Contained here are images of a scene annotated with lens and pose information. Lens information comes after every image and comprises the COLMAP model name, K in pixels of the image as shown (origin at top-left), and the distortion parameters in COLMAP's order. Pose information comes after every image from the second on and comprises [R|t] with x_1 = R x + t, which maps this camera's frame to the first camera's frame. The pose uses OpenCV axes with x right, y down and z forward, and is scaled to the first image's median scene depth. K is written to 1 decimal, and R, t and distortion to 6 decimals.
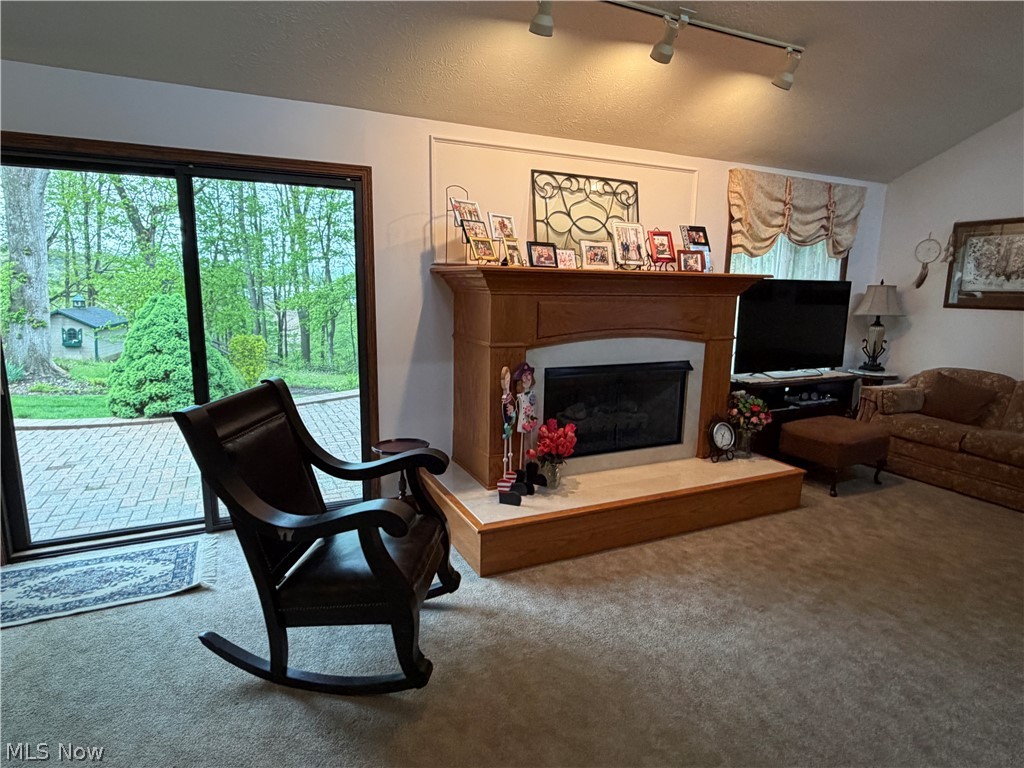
lens RADIAL K [[582.0, 0, 514.8], [0, 582.0, 396.4], [0, 0, 1]] dist [0.003170, 0.001553]
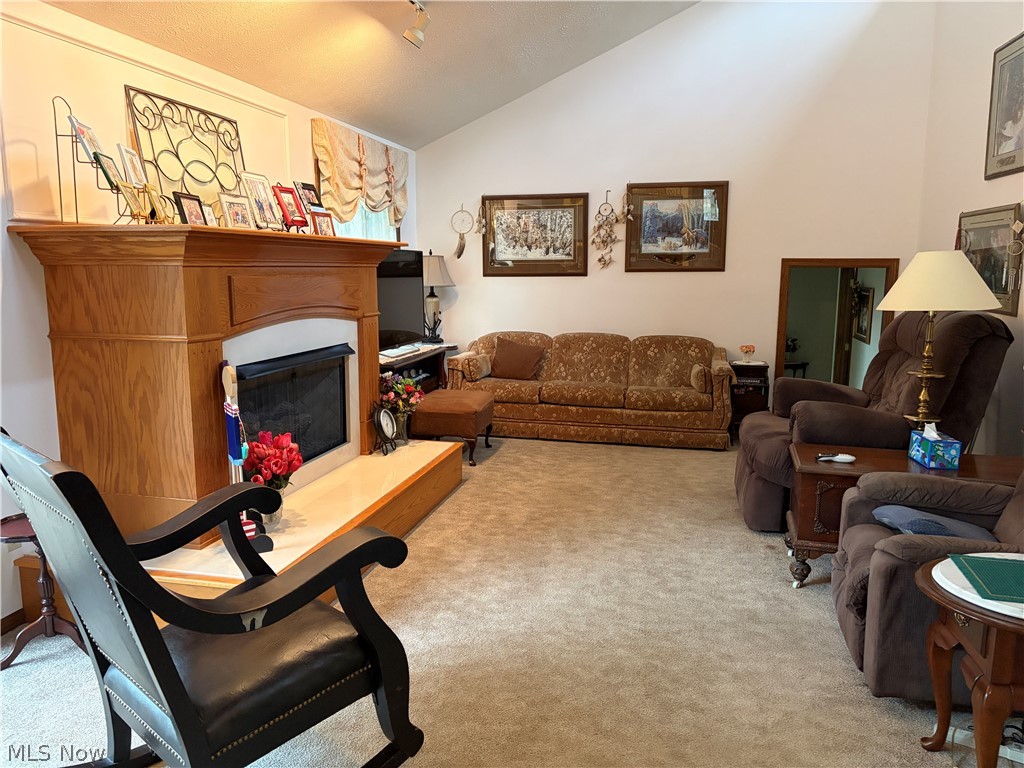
lens RADIAL K [[776.5, 0, 508.8], [0, 776.5, 398.2], [0, 0, 1]] dist [0.088391, -0.125305]
pose [[0.630681, -0.145592, 0.762263, -0.428857], [0.158116, 0.985747, 0.057456, -0.009708], [-0.759764, 0.084290, 0.644713, 0.090262]]
